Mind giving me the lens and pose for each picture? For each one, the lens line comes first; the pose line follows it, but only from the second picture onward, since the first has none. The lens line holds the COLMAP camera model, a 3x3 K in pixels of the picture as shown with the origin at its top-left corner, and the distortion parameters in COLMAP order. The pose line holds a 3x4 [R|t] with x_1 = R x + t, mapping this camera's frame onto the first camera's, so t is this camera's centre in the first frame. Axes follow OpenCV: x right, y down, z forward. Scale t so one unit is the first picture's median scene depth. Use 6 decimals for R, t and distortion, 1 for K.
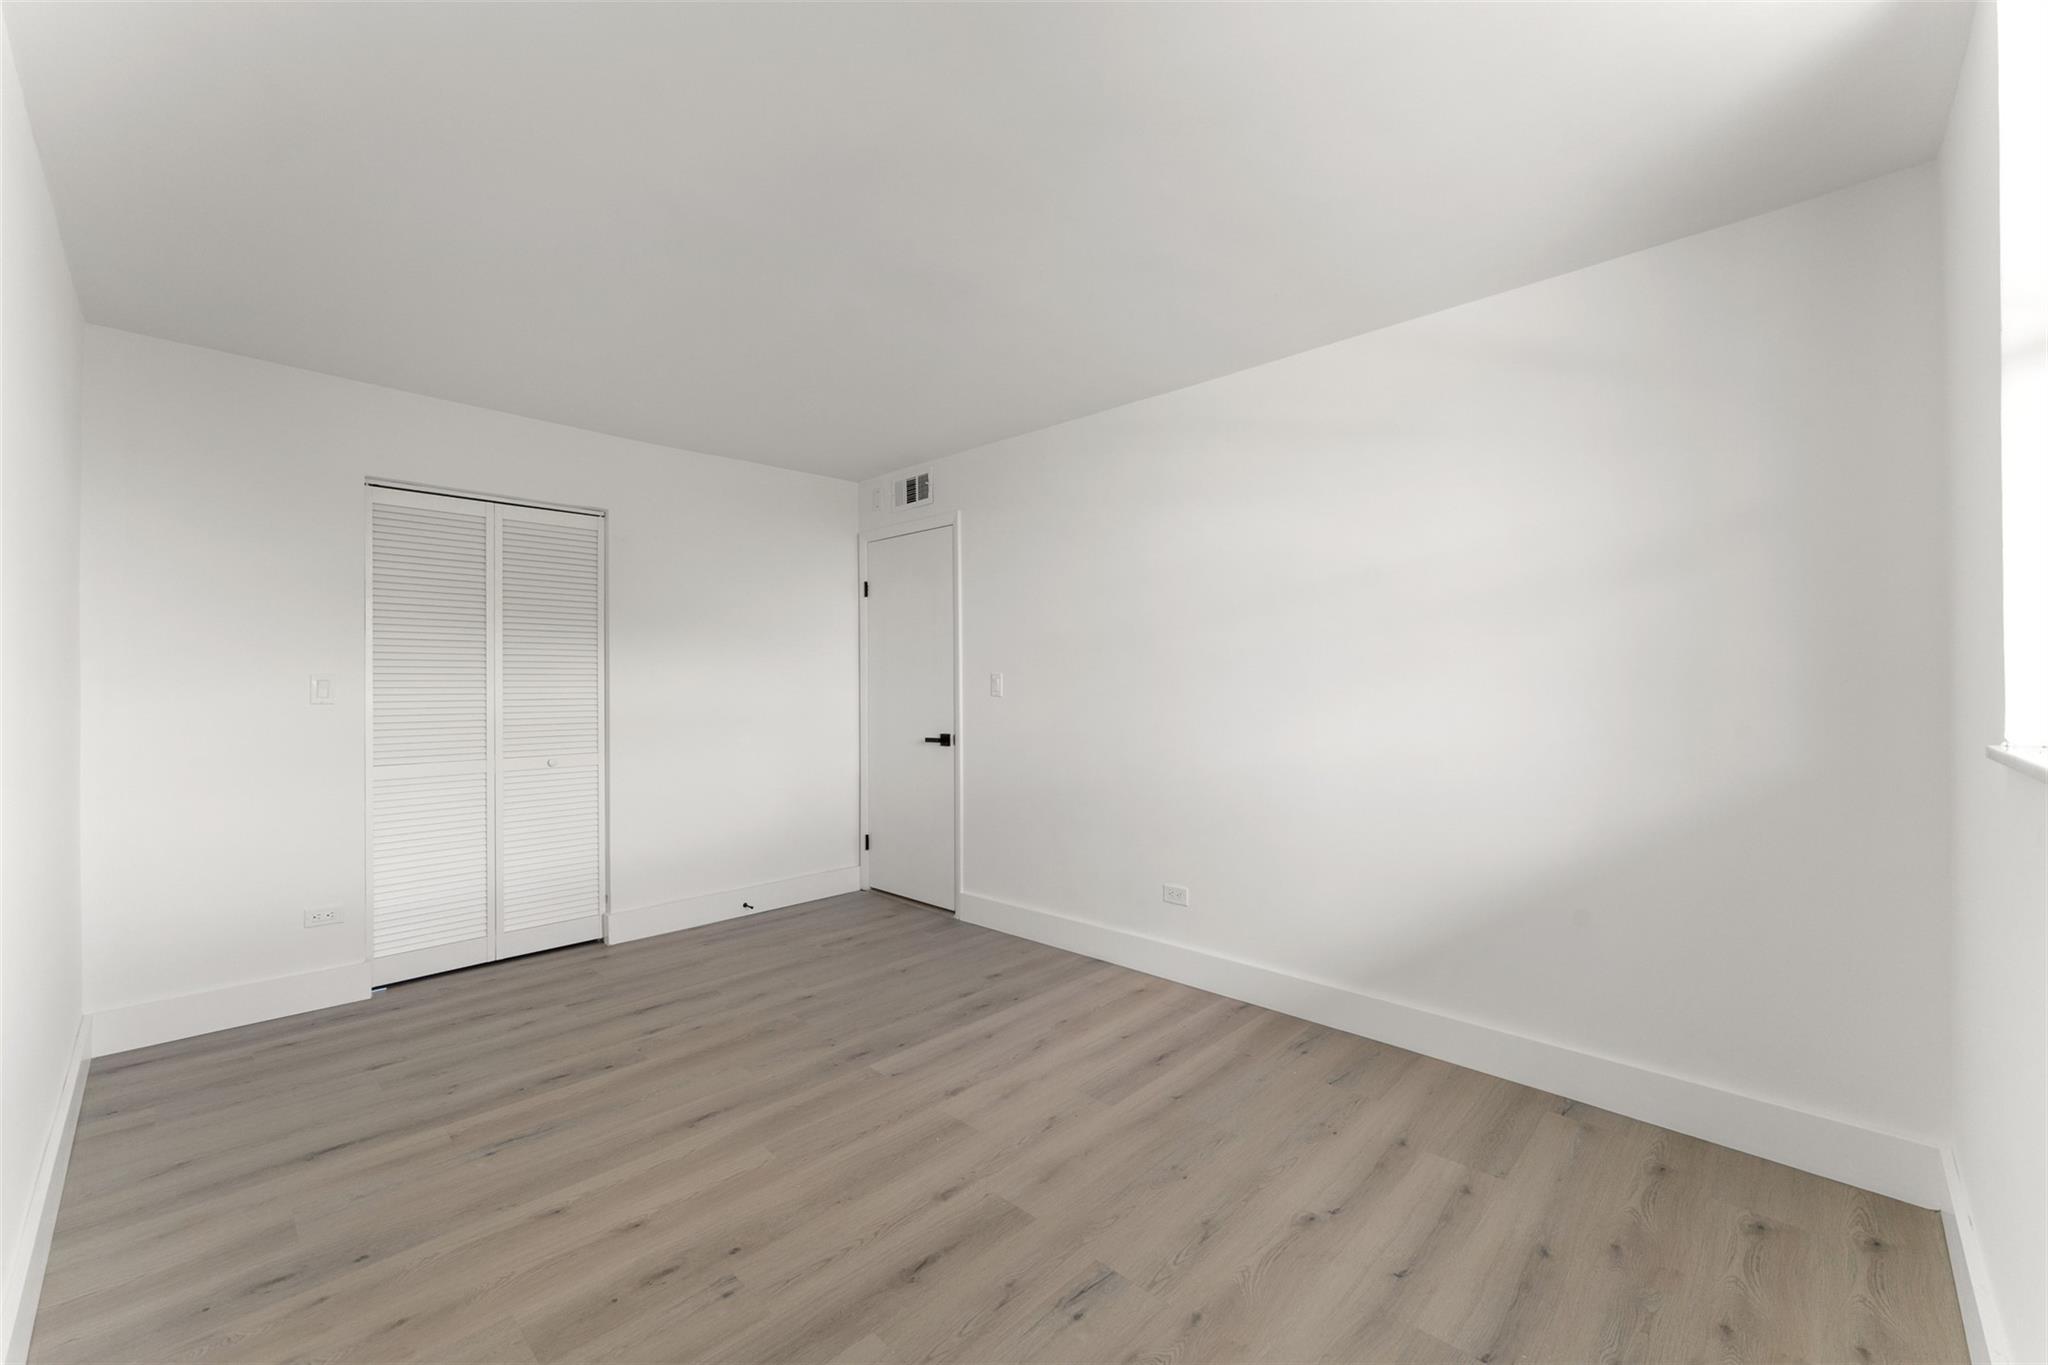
lens RADIAL K [[819.7, 0, 1021.7], [0, 819.7, 676.8], [0, 0, 1]] dist [-0.000729, -0.000318]
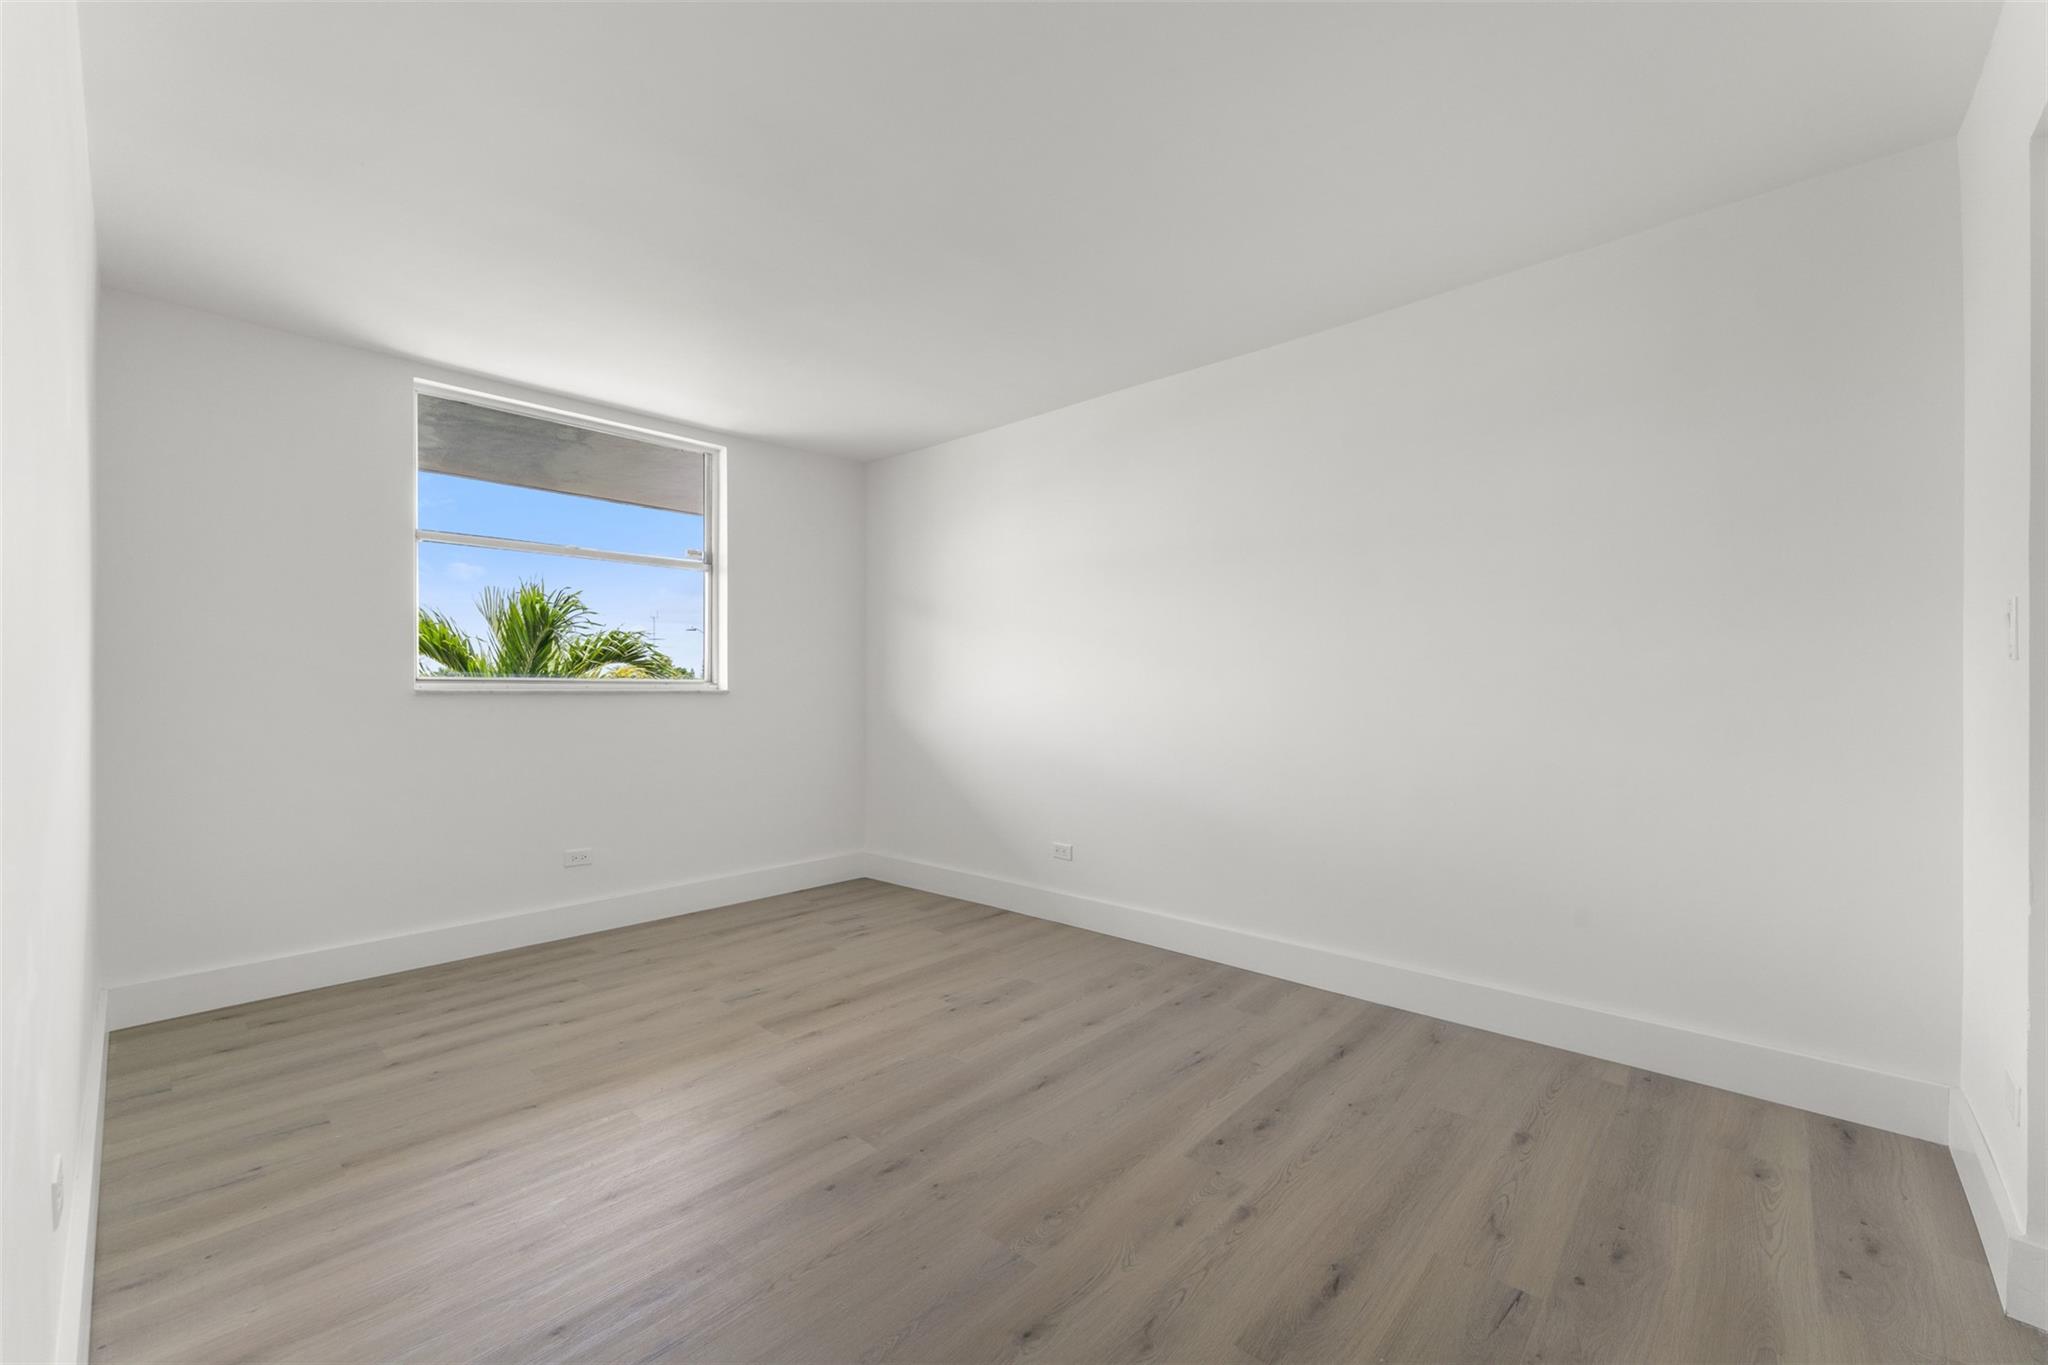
lens RADIAL K [[819.7, 0, 1021.7], [0, 819.7, 676.8], [0, 0, 1]] dist [-0.000729, -0.000318]
pose [[-0.999692, 0.007707, -0.023584, -0.335928], [0.008281, 0.999669, -0.024368, 0.068047], [0.023389, -0.024556, -0.999425, 1.947577]]
